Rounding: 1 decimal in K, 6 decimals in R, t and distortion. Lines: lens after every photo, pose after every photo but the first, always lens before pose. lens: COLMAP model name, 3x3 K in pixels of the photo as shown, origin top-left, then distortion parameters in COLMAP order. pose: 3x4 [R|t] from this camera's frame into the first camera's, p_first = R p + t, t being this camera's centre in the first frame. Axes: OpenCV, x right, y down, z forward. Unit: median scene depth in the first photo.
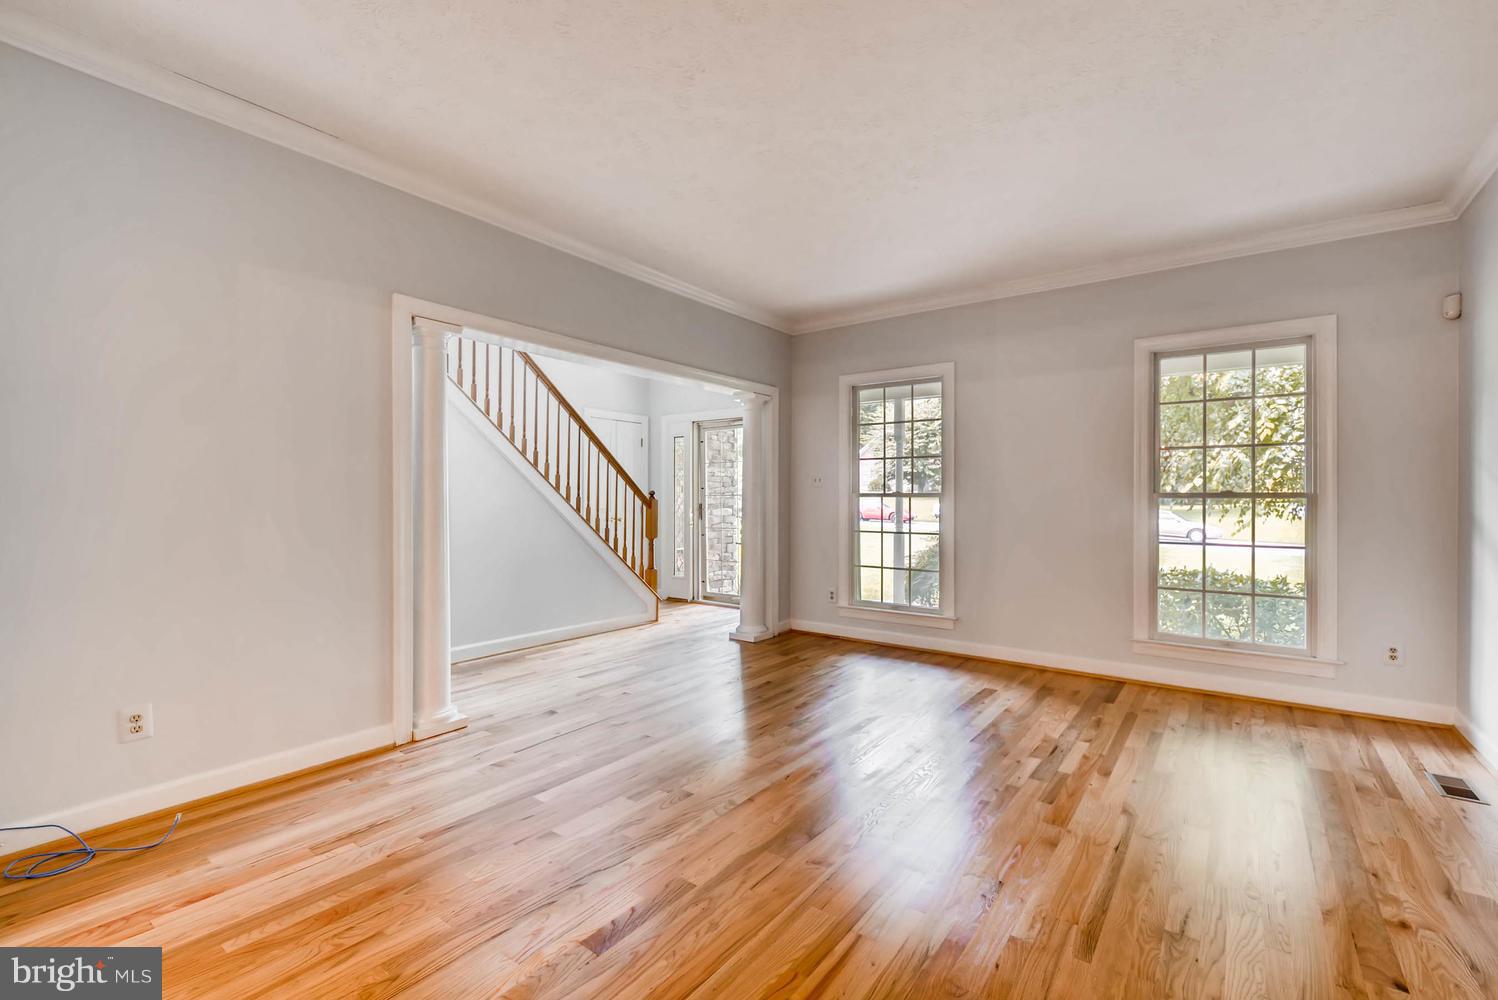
lens RADIAL K [[656.4, 0, 754.1], [0, 656.4, 508.0], [0, 0, 1]] dist [0.000844, -0.000136]
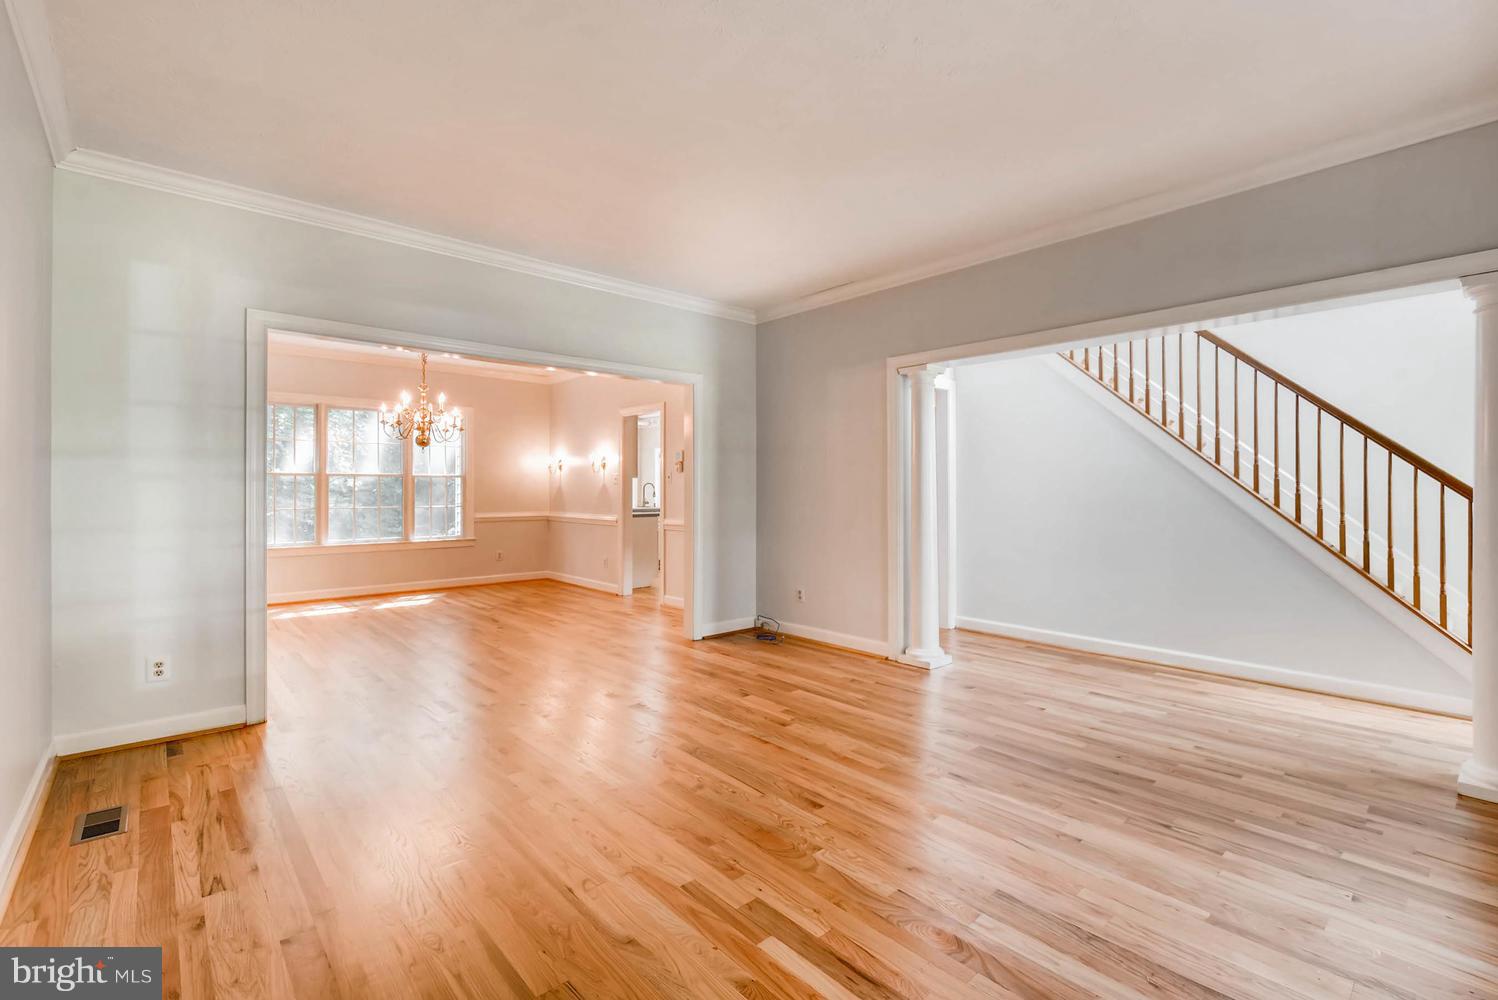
lens RADIAL K [[677.4, 0, 780.9], [0, 677.4, 487.7], [0, 0, 1]] dist [0.000882, -0.000234]
pose [[-0.191713, -0.005555, -0.981435, 1.201209], [-0.016434, 0.999862, -0.002449, -0.022936], [0.981313, 0.015660, -0.191778, 1.240581]]
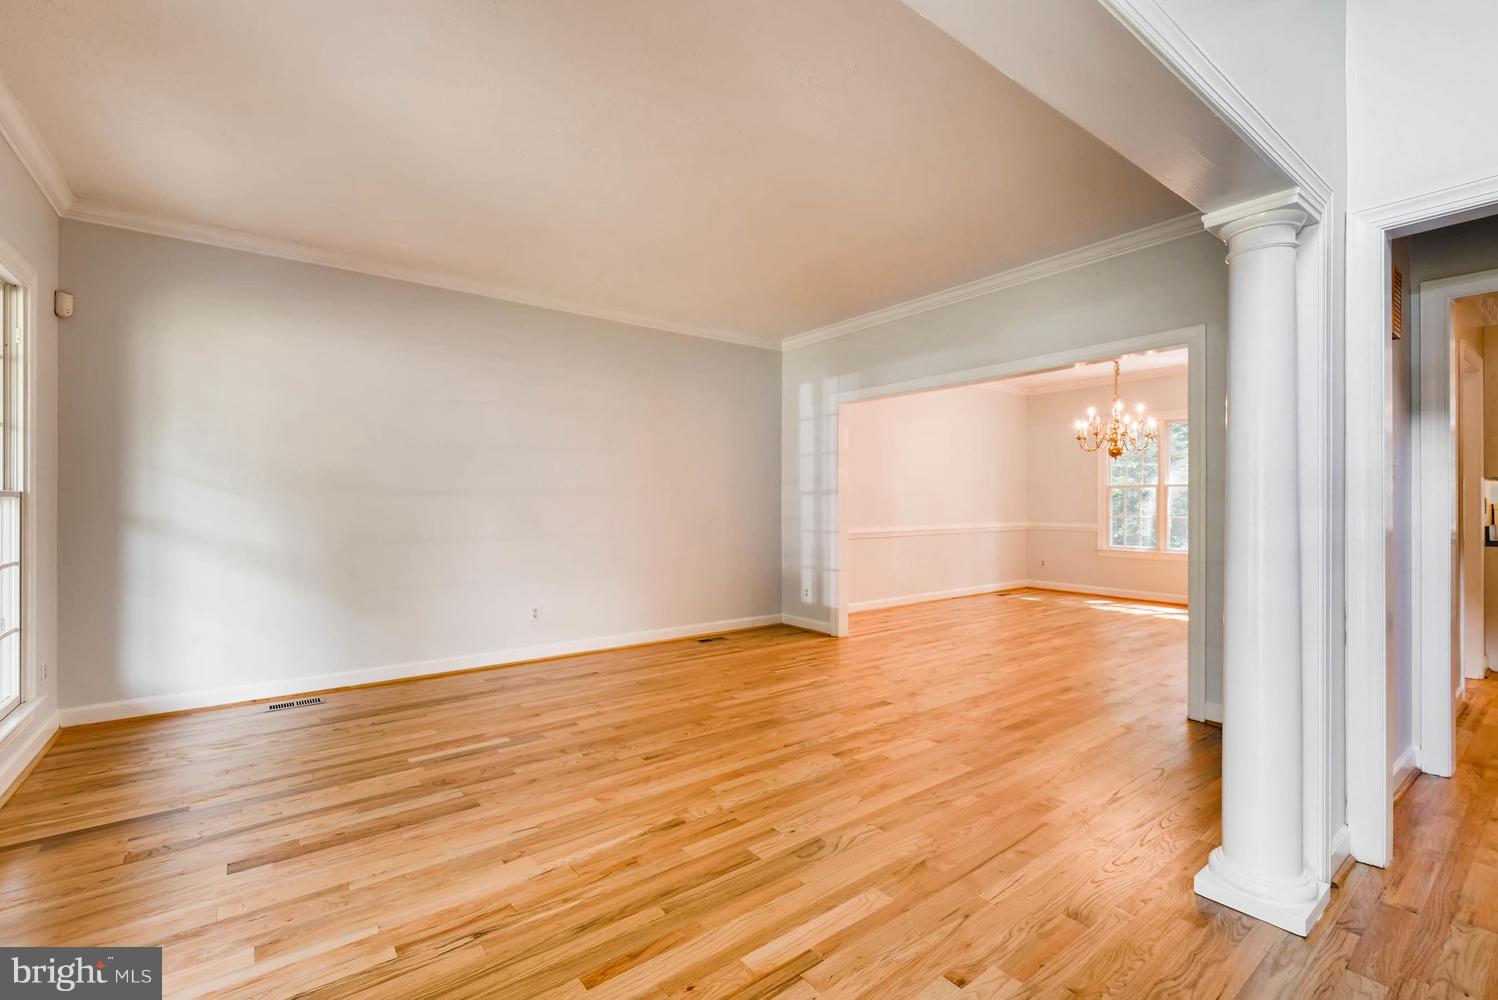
lens RADIAL K [[648.8, 0, 749.0], [0, 648.8, 500.0], [0, 0, 1]] dist [0.000906, 0.000049]
pose [[-0.958236, -0.006384, 0.285906, -0.279662], [-0.001021, 0.999821, 0.018904, -0.043077], [-0.285976, 0.017822, -0.958071, 2.154340]]
